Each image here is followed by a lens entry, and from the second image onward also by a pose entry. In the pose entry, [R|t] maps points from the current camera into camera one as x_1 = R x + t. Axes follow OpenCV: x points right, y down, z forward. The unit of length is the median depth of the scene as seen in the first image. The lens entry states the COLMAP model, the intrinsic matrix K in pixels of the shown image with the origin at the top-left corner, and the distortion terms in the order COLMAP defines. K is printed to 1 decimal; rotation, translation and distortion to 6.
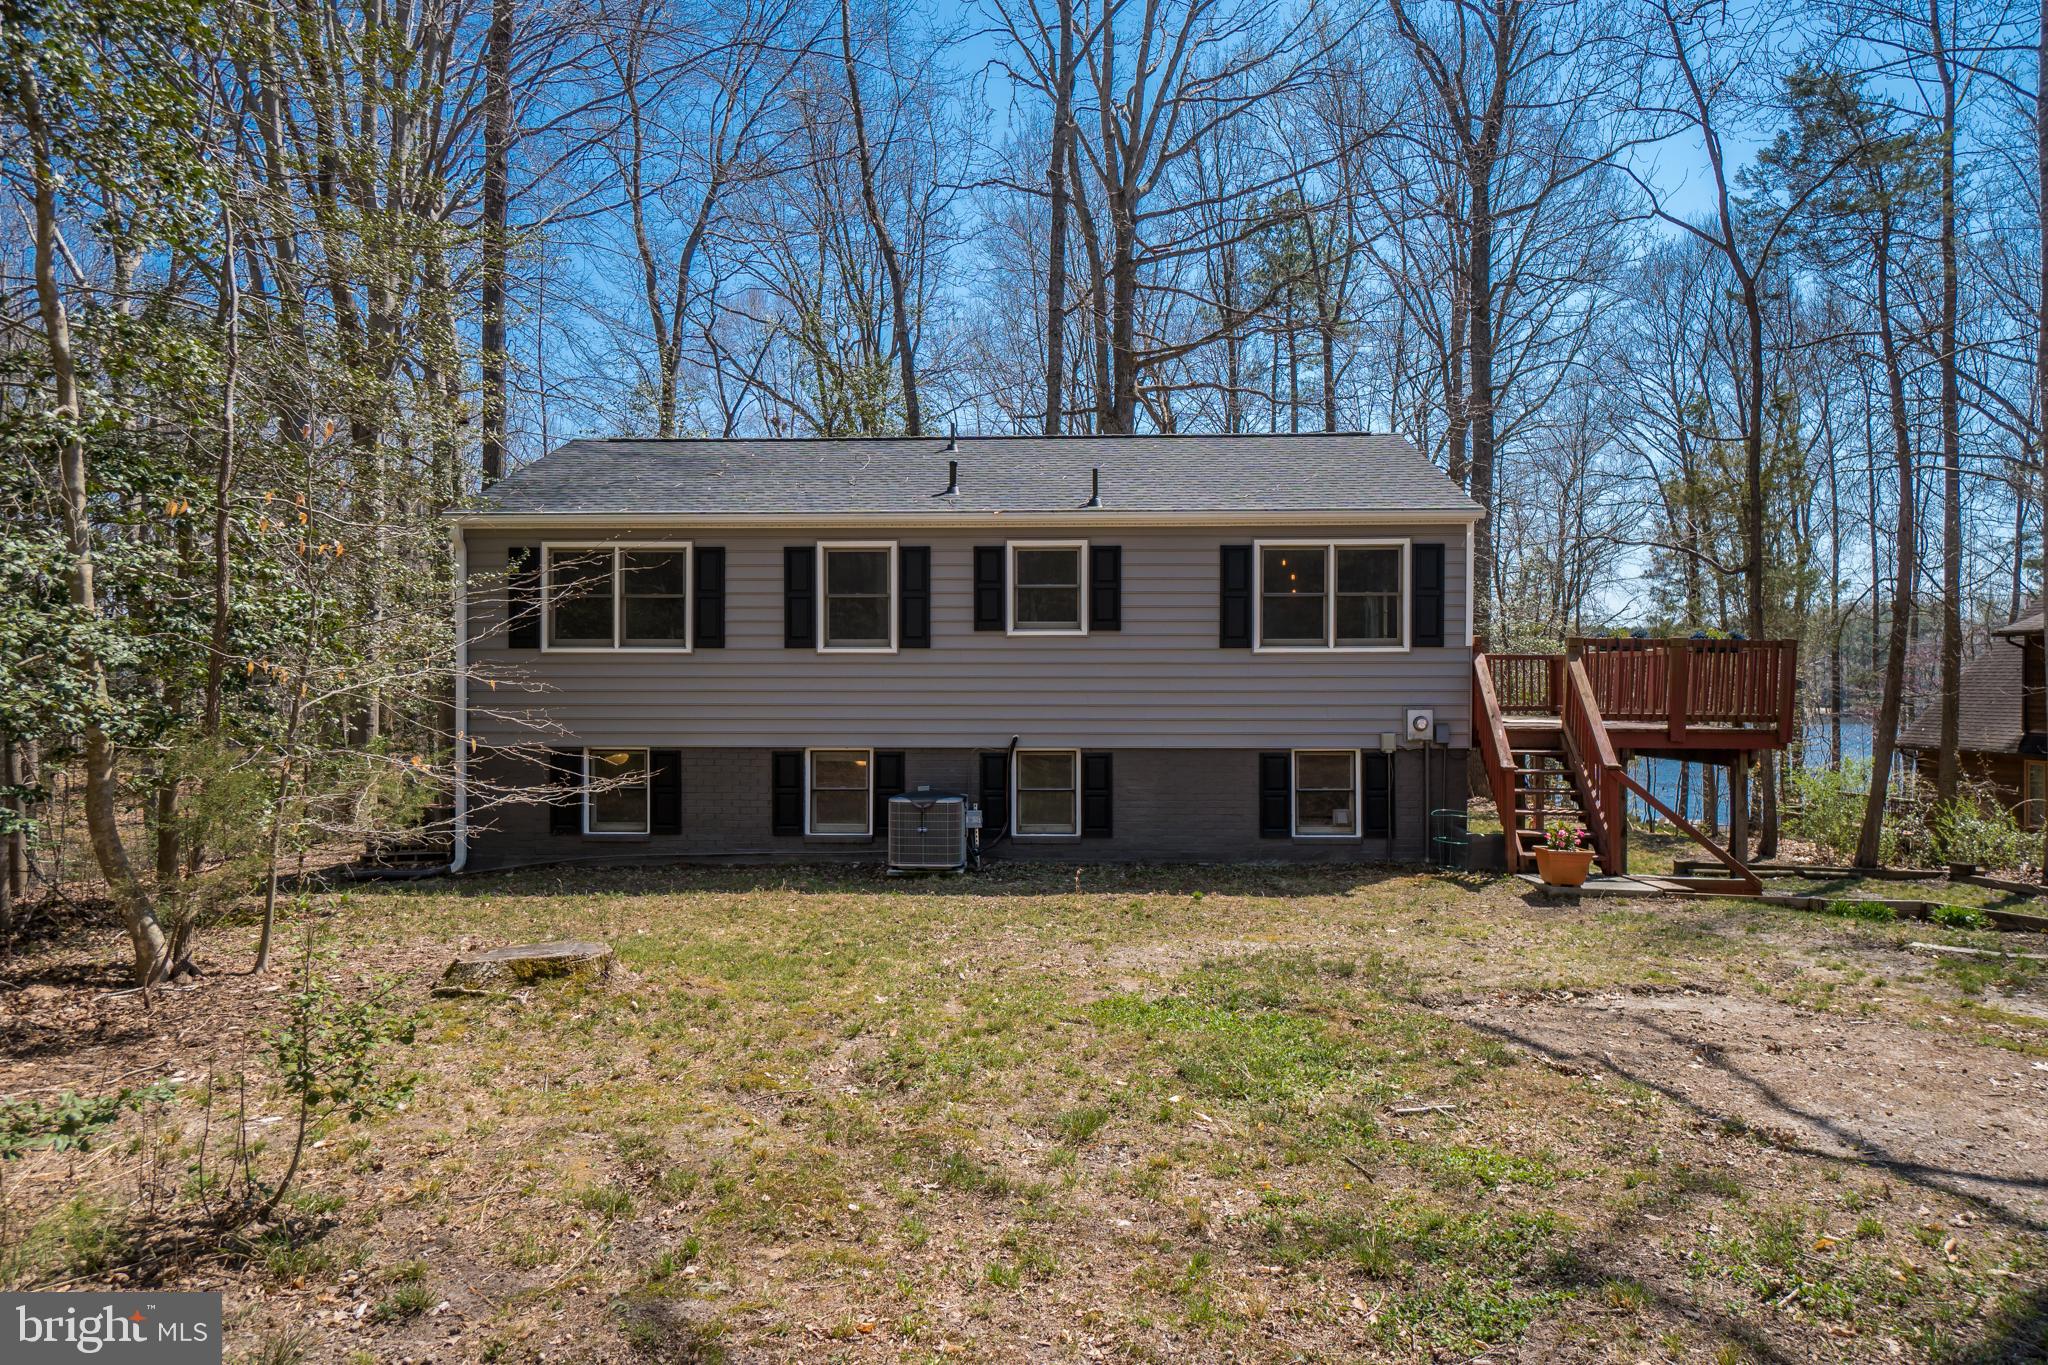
lens RADIAL K [[1284.8, 0, 1024.0], [0, 1284.8, 682.5], [0, 0, 1]] dist [0.064652, 0.001554]
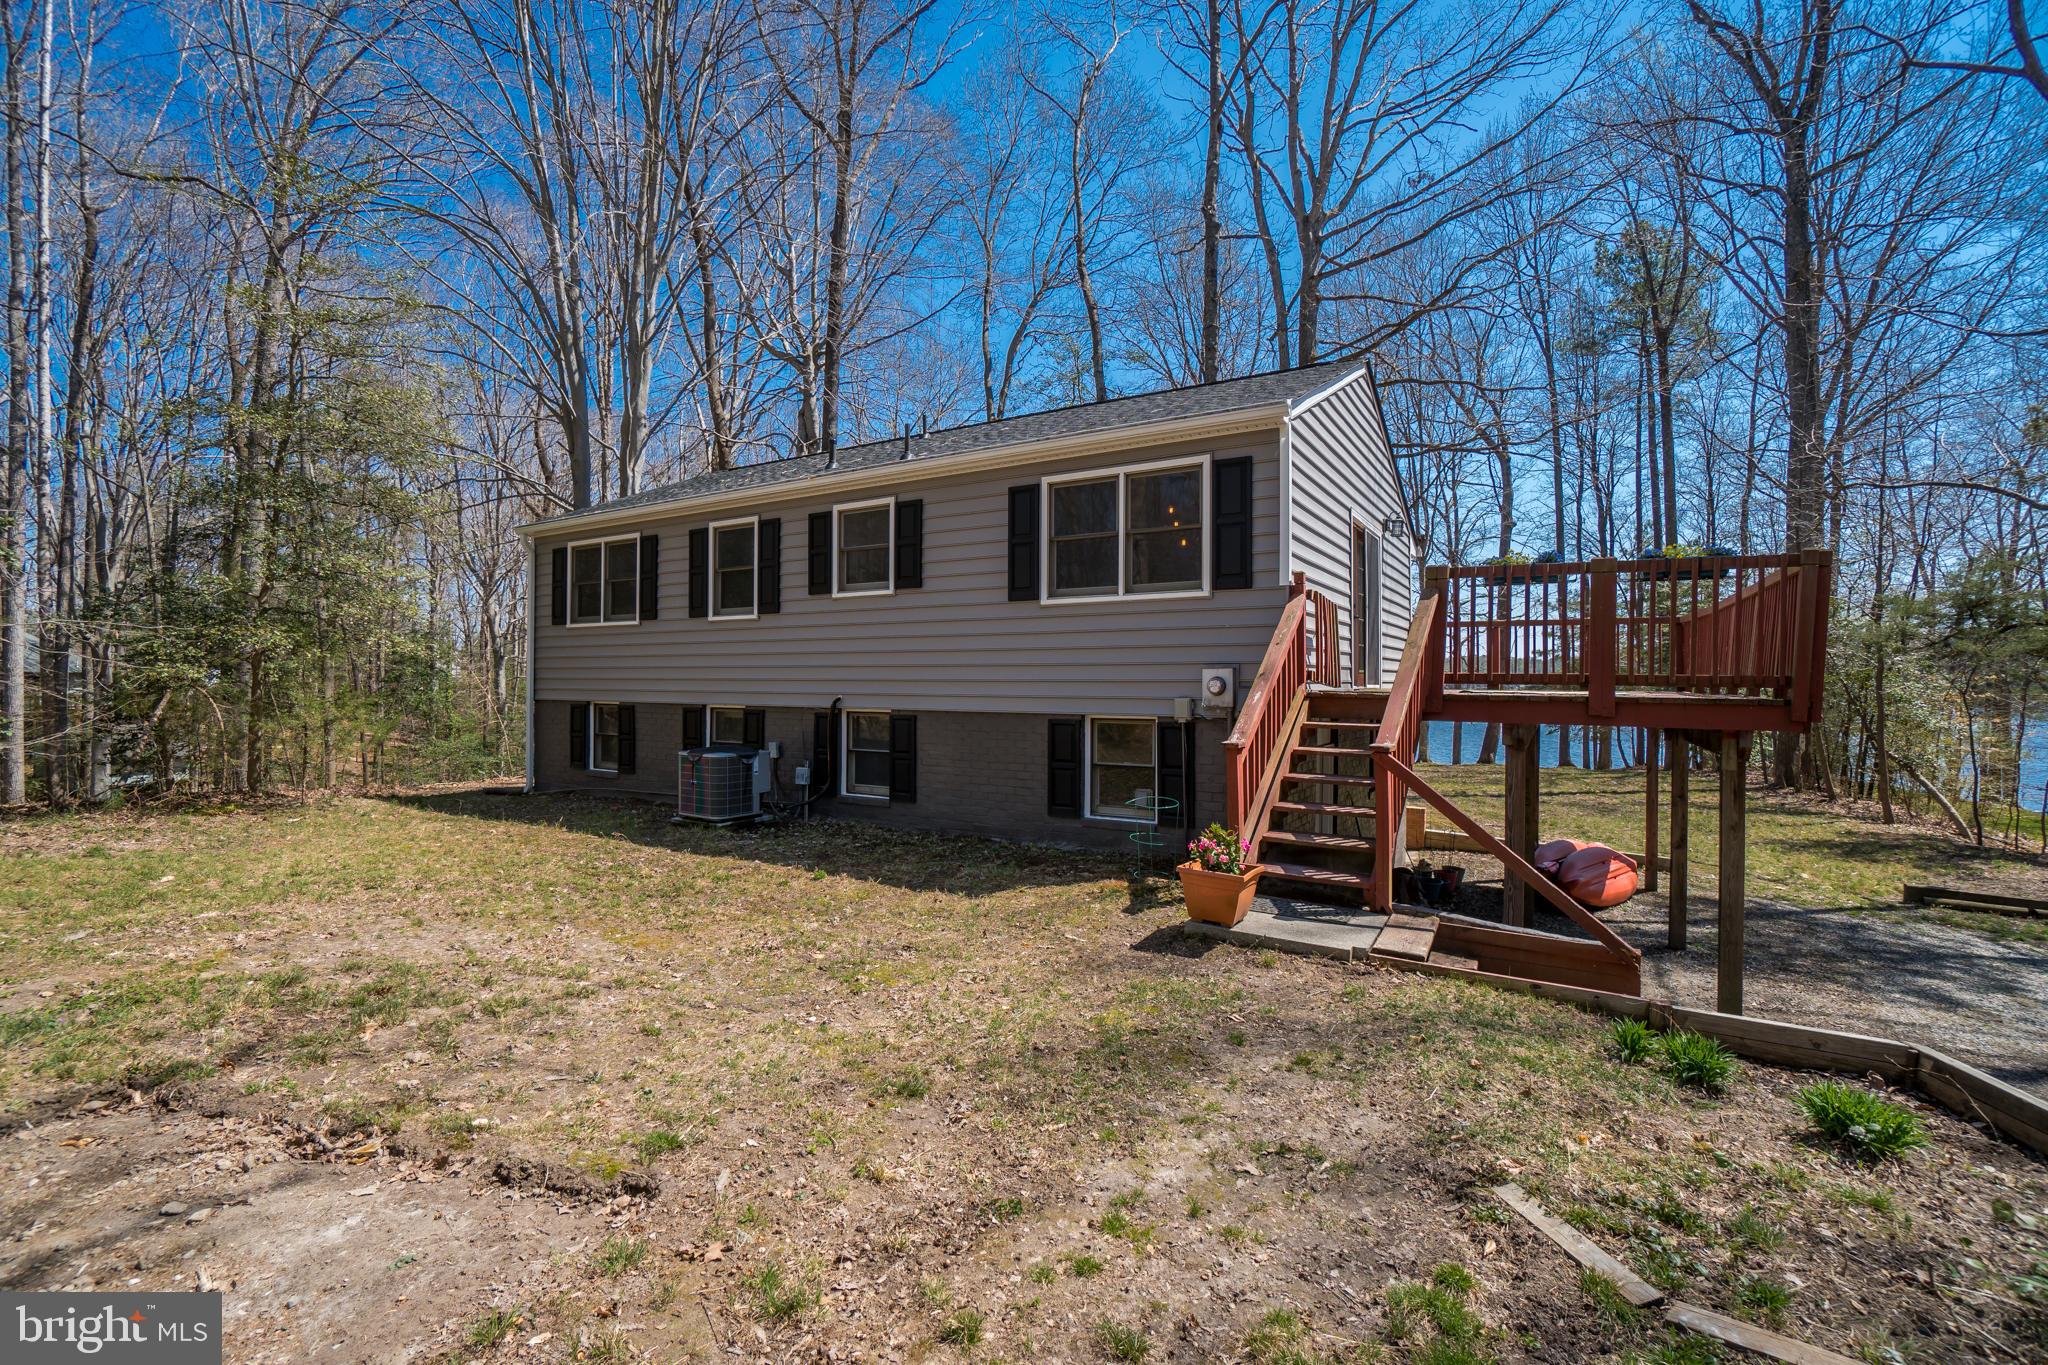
lens RADIAL K [[899.1, 0, 1011.9], [0, 899.1, 675.1], [0, 0, 1]] dist [-0.057634, 0.019912]
pose [[0.863285, -0.000154, -0.504716, 0.469290], [-0.002646, 0.999985, -0.004830, 0.027702], [0.504709, 0.005505, 0.863272, 0.458801]]
